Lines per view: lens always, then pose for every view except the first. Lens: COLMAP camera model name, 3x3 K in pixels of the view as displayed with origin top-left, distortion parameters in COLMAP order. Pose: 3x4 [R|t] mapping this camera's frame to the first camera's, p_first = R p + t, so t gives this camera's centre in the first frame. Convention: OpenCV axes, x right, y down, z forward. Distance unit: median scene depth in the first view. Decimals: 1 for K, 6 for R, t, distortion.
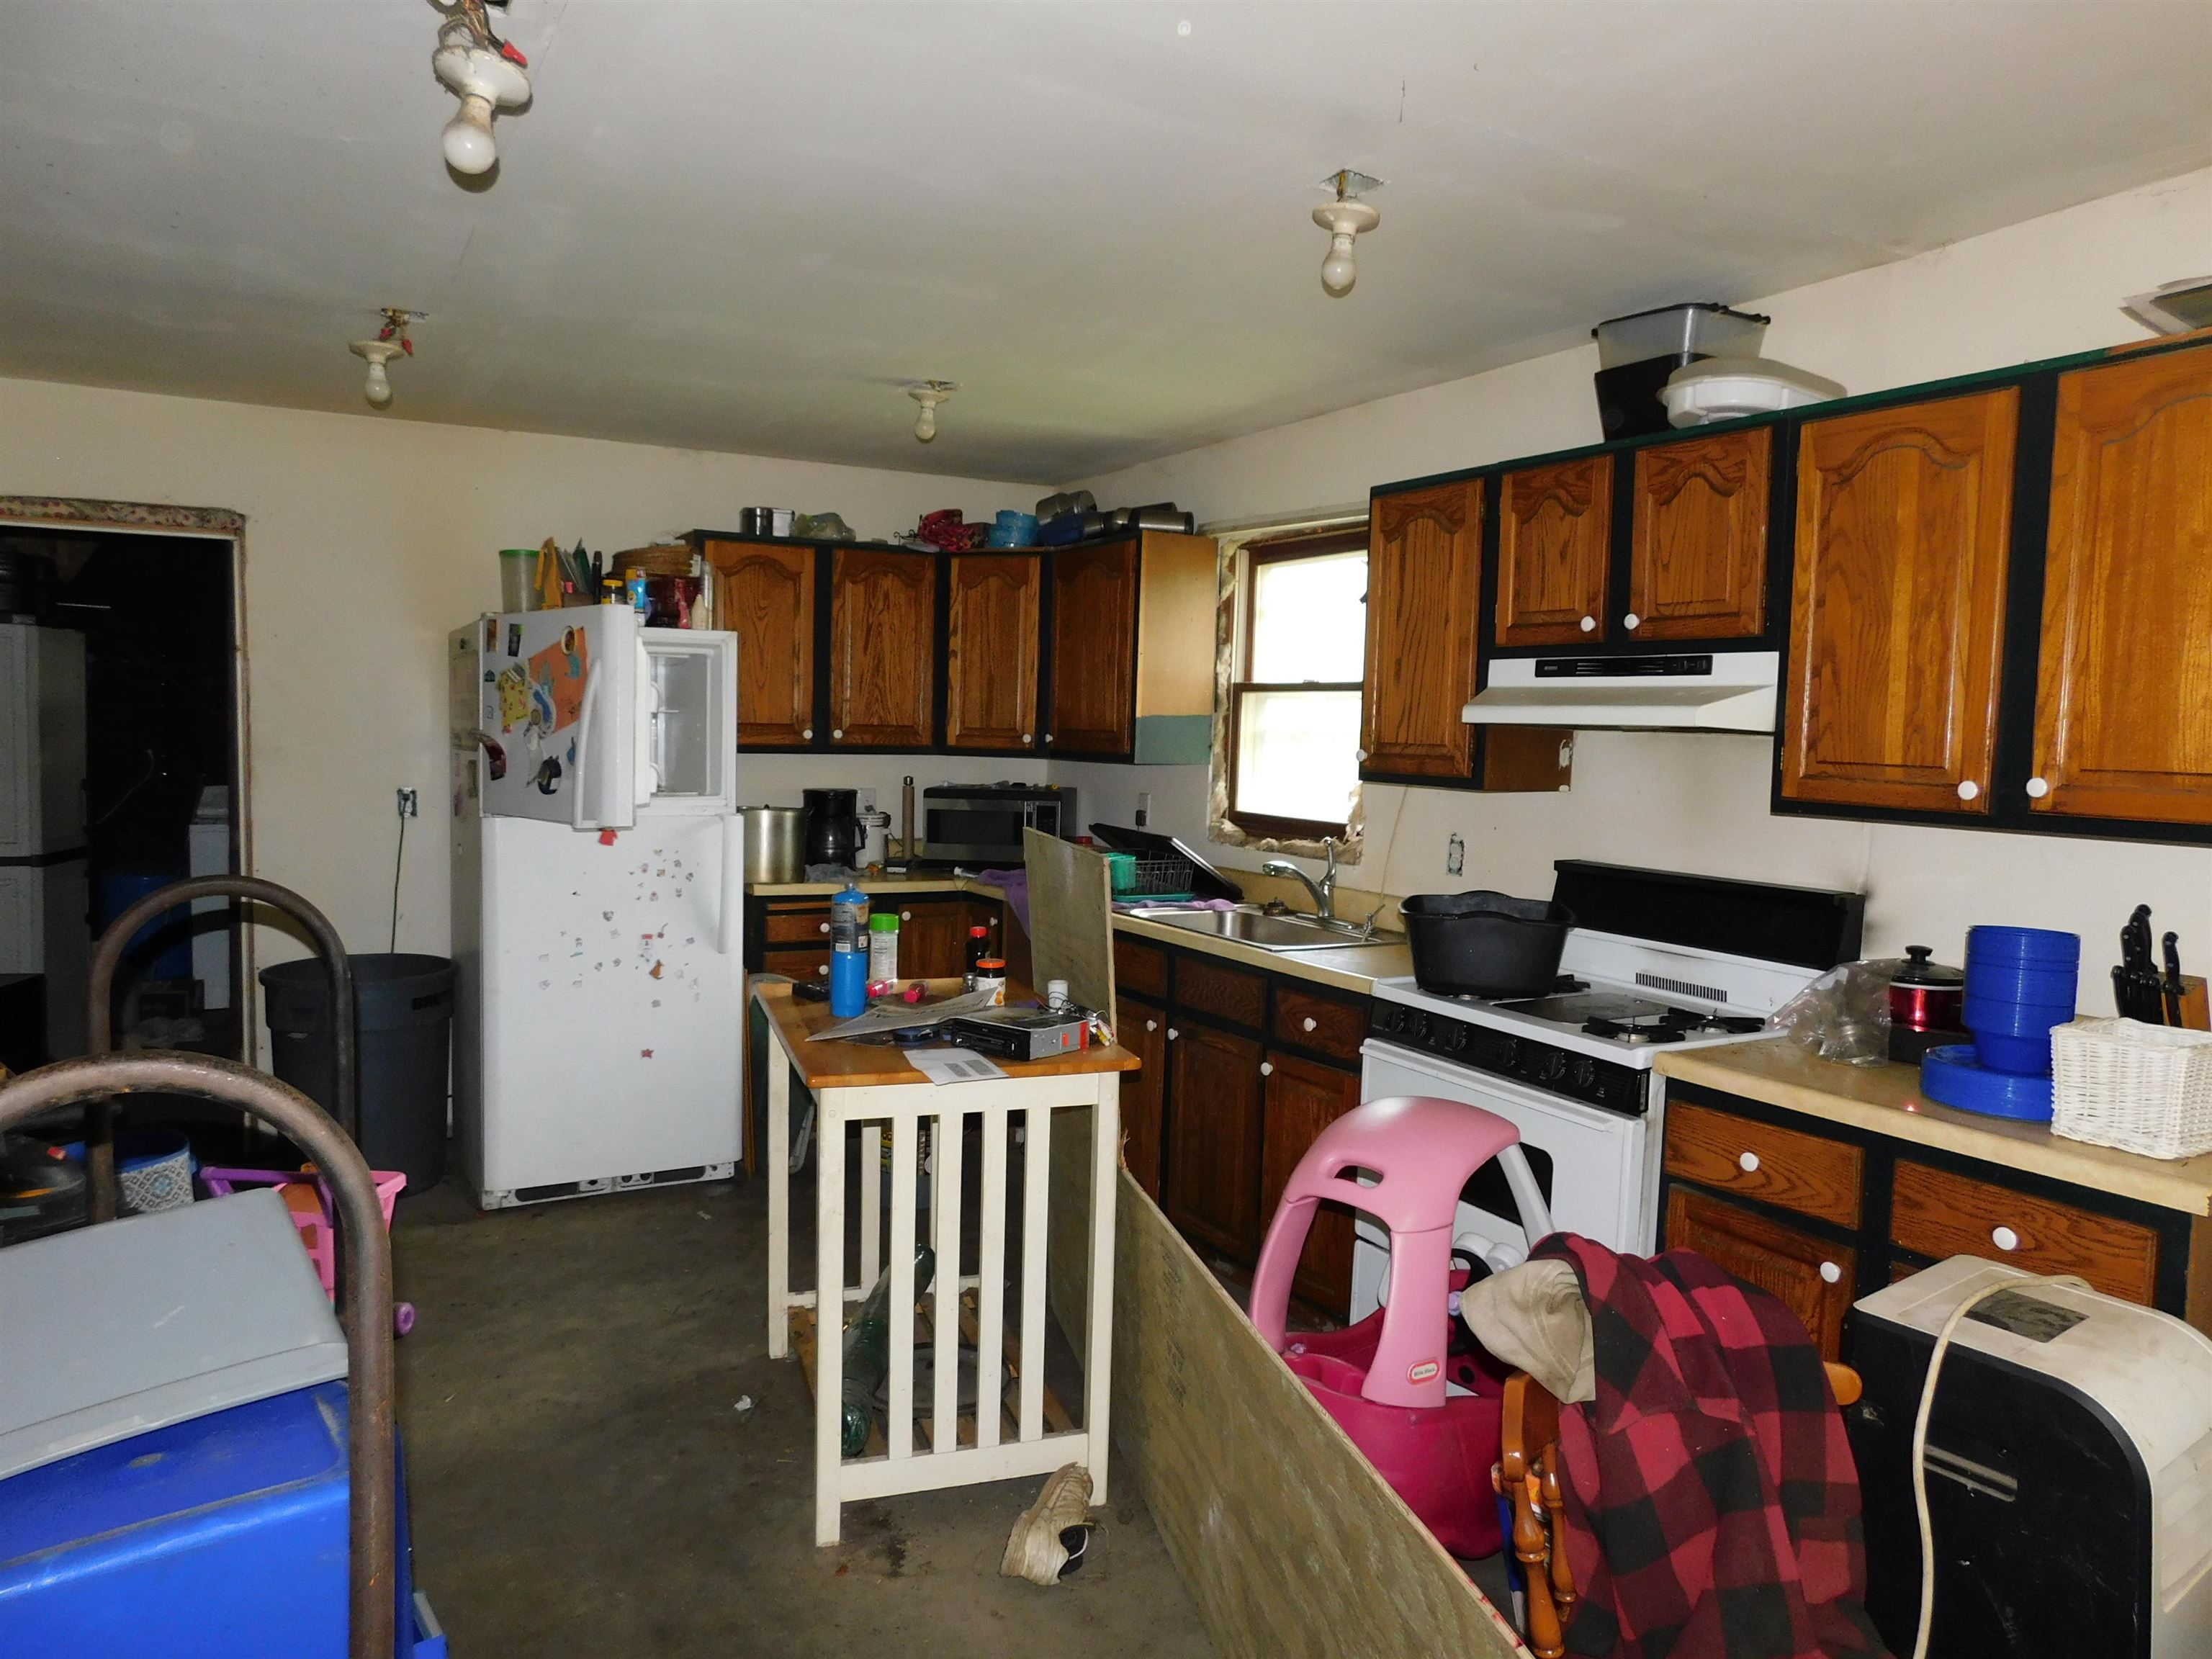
lens RADIAL K [[1430.6, 0, 1115.8], [0, 1430.6, 816.6], [0, 0, 1]] dist [-0.072399, 0.054356]
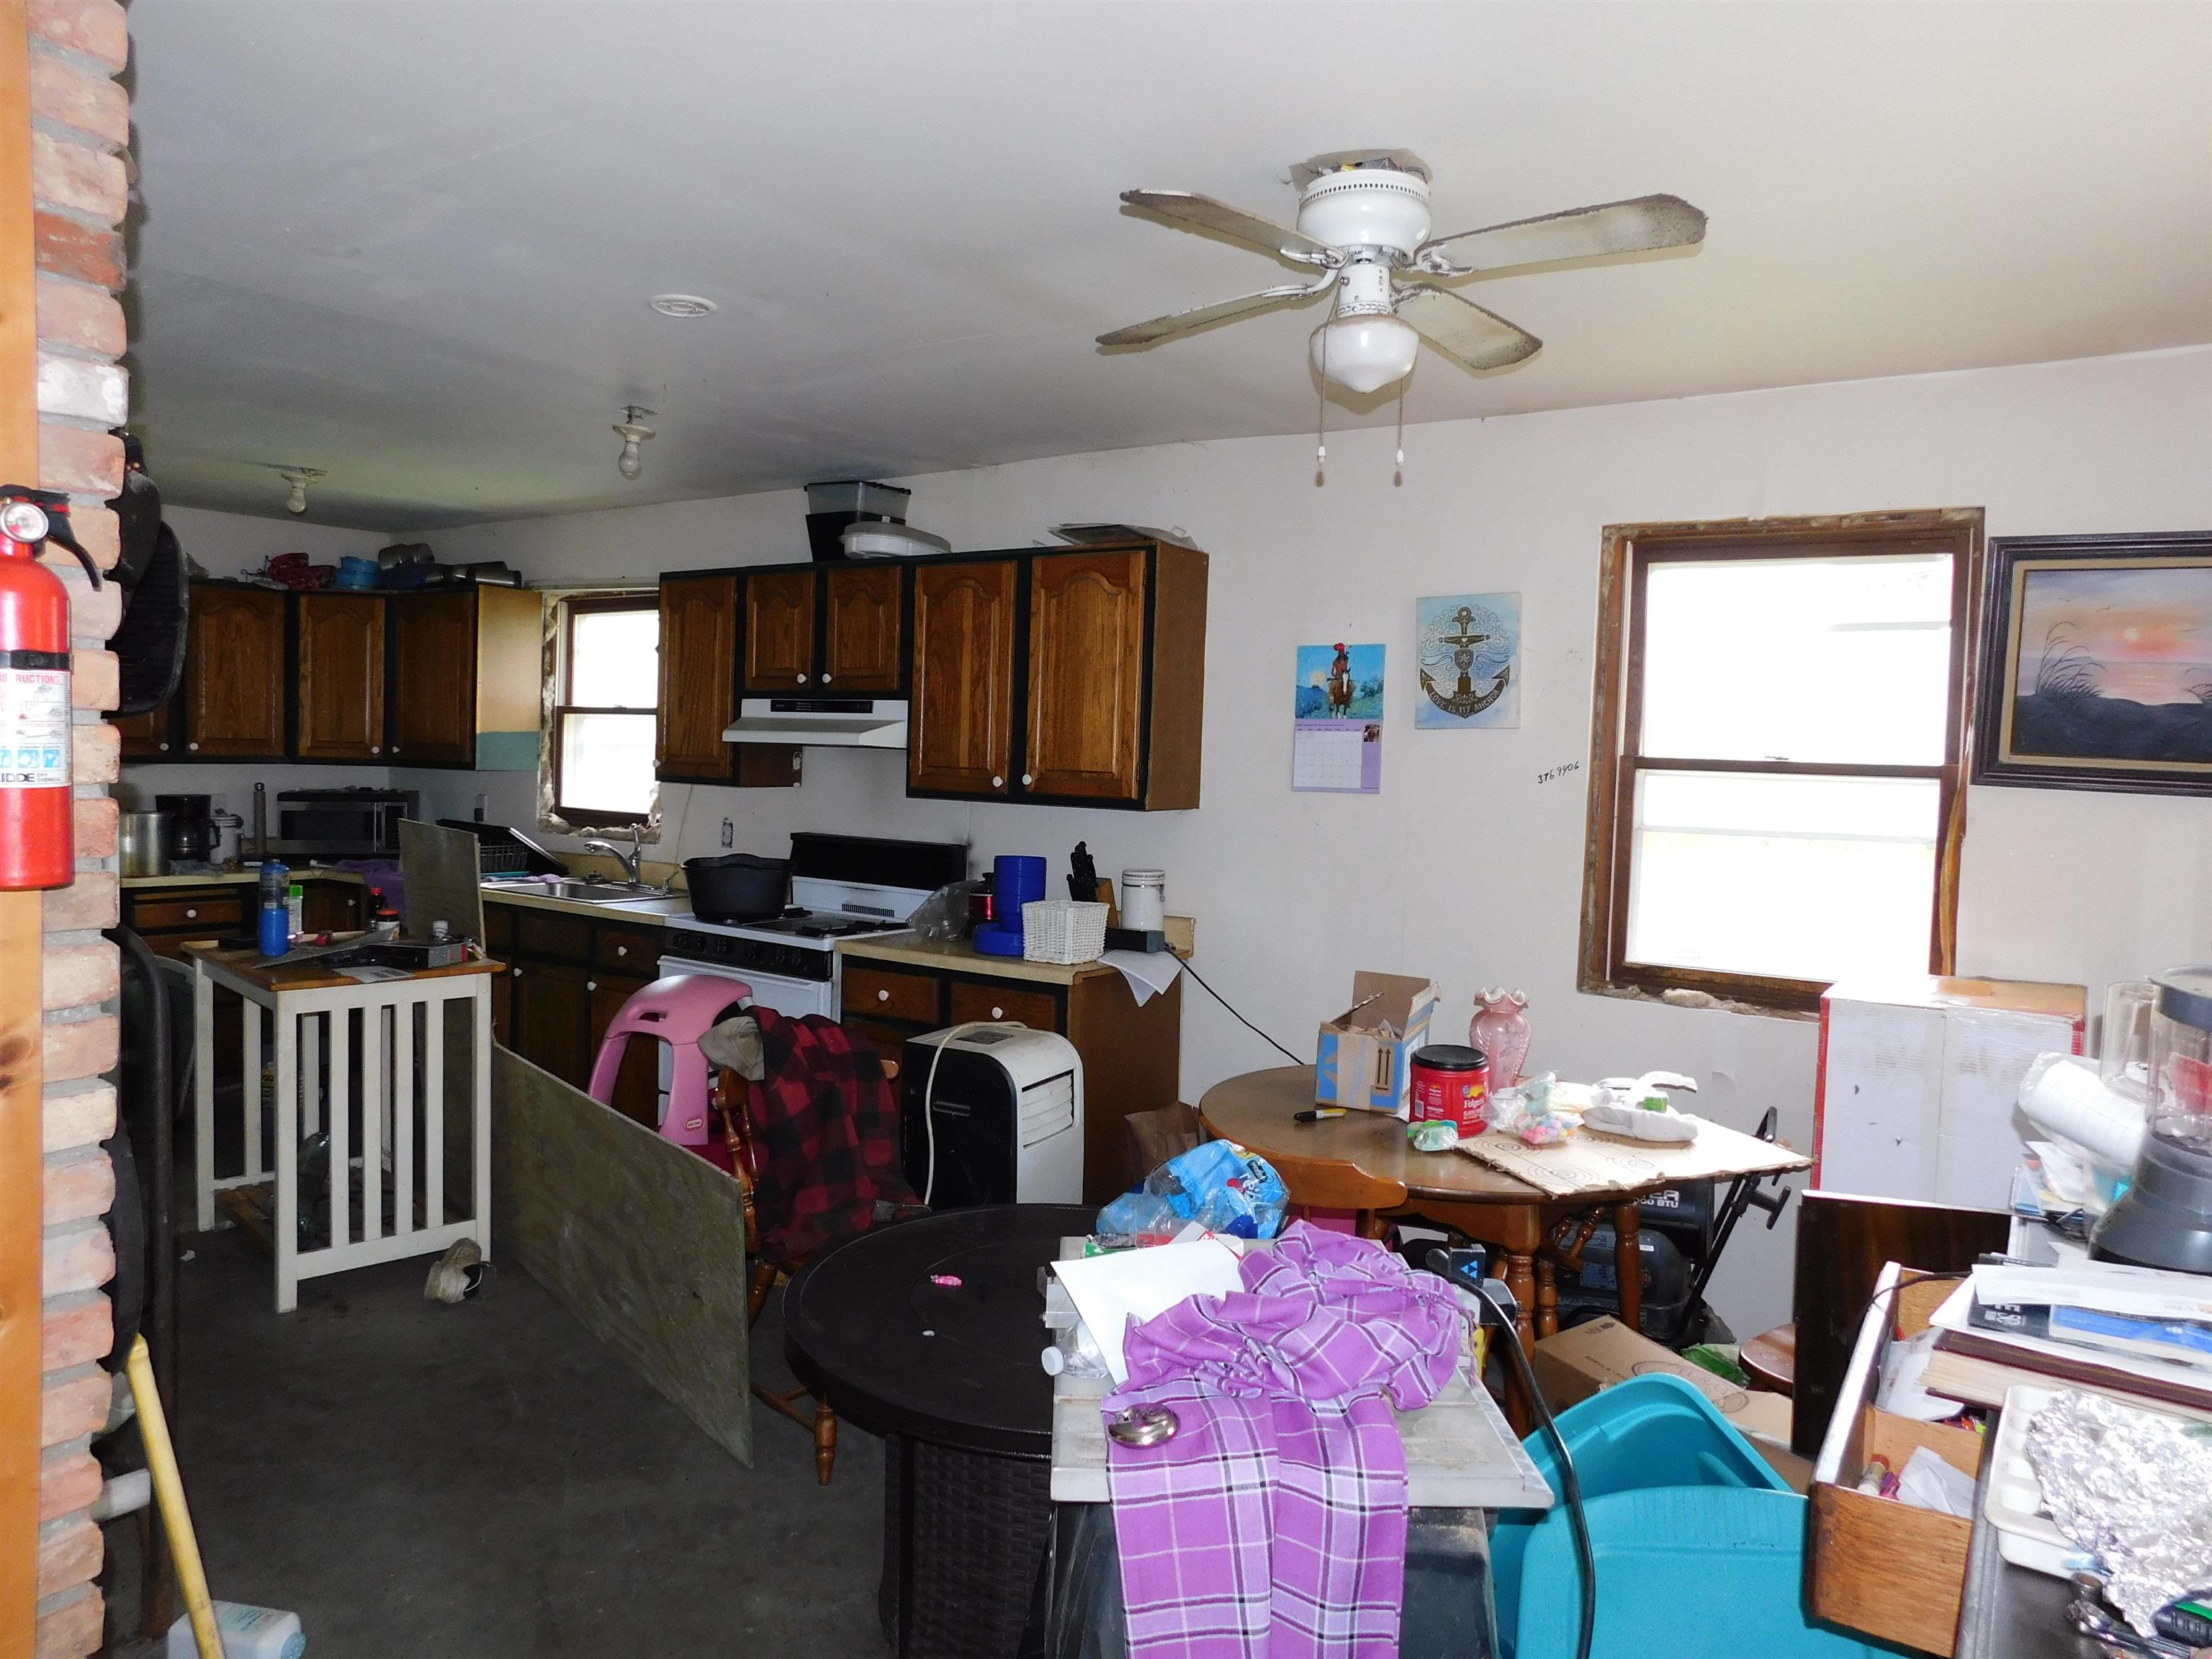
lens RADIAL K [[1430.6, 0, 1115.8], [0, 1430.6, 816.6], [0, 0, 1]] dist [-0.072399, 0.054356]
pose [[0.893739, -0.021253, 0.448083, -0.059579], [0.022115, 0.999750, 0.003309, 0.017314], [-0.448041, 0.006952, 0.893986, -0.522931]]
